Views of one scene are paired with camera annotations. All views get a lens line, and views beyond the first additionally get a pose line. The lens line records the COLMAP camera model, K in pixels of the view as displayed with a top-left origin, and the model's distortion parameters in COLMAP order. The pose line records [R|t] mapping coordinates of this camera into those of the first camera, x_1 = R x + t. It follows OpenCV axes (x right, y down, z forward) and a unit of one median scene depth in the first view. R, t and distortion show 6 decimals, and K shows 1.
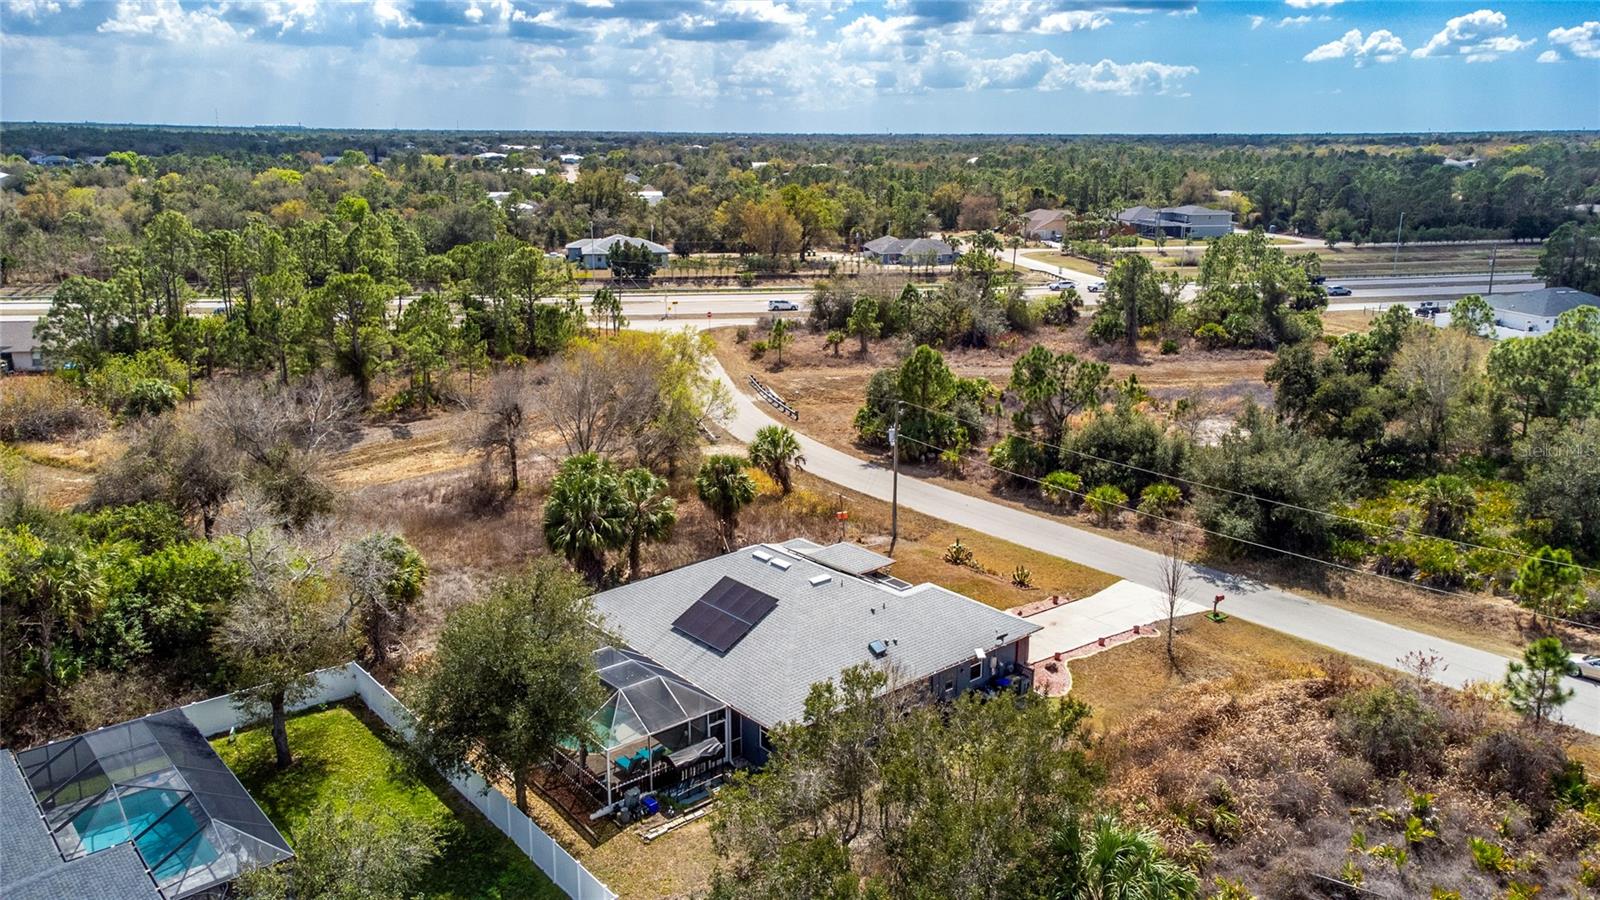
lens RADIAL K [[1232.7, 0, 800.0], [0, 1232.7, 450.0], [0, 0, 1]] dist [0.010638, 0.075160]
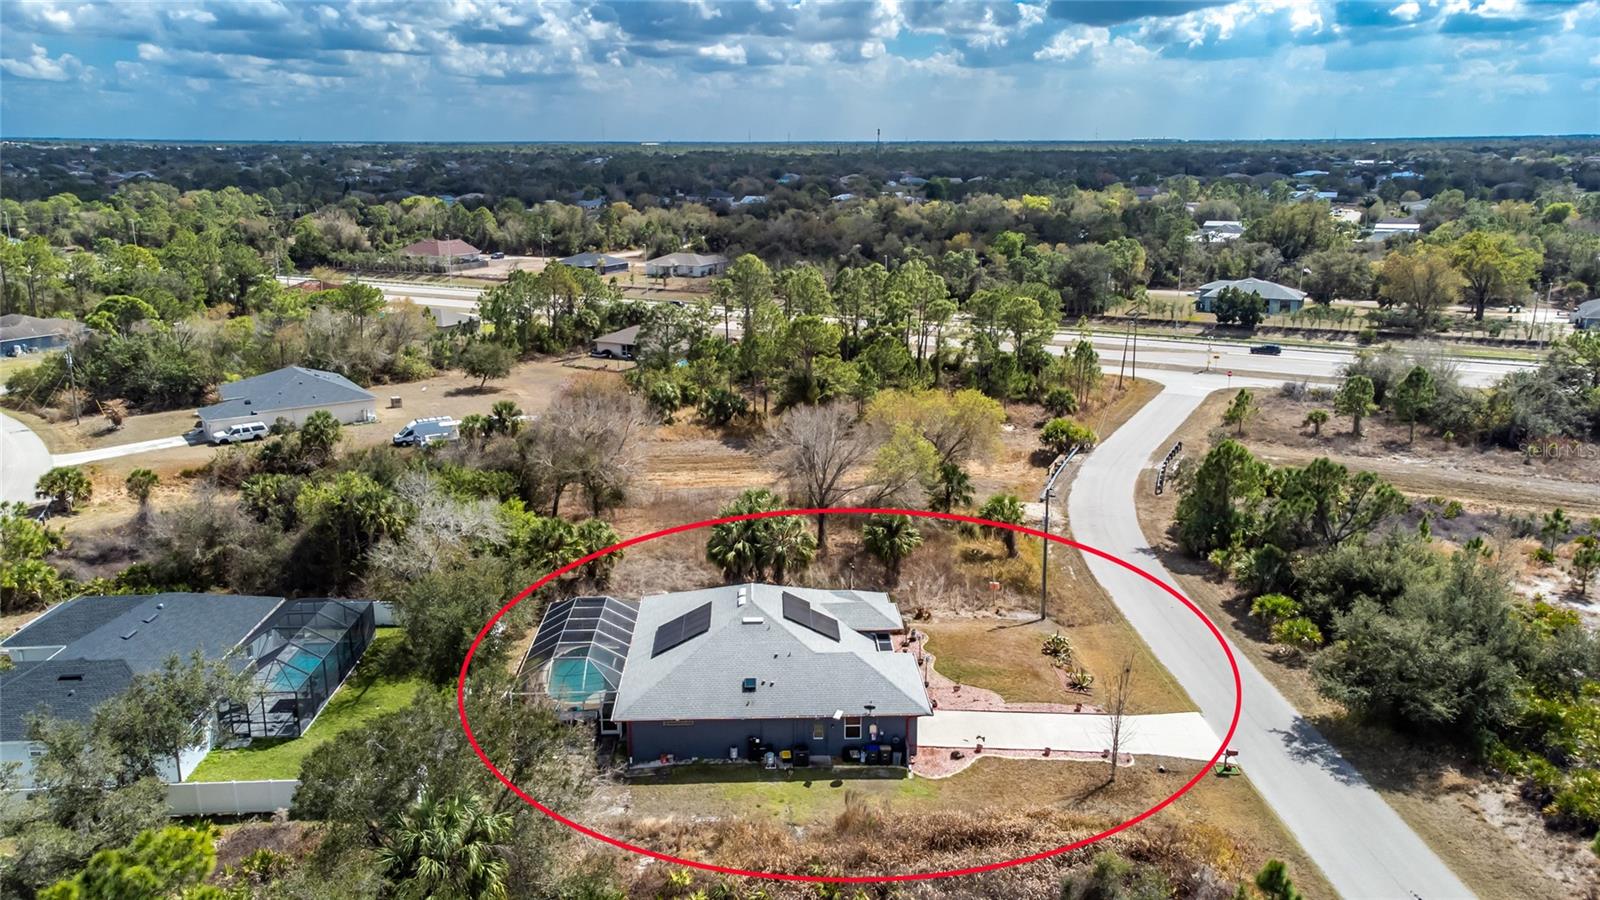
lens RADIAL K [[1232.7, 0, 800.0], [0, 1232.7, 450.0], [0, 0, 1]] dist [0.010638, 0.075160]
pose [[0.780010, 0.147791, -0.608064, 0.308368], [-0.151849, 0.987370, 0.045193, -0.049380], [0.607064, 0.057083, 0.792600, 0.021991]]
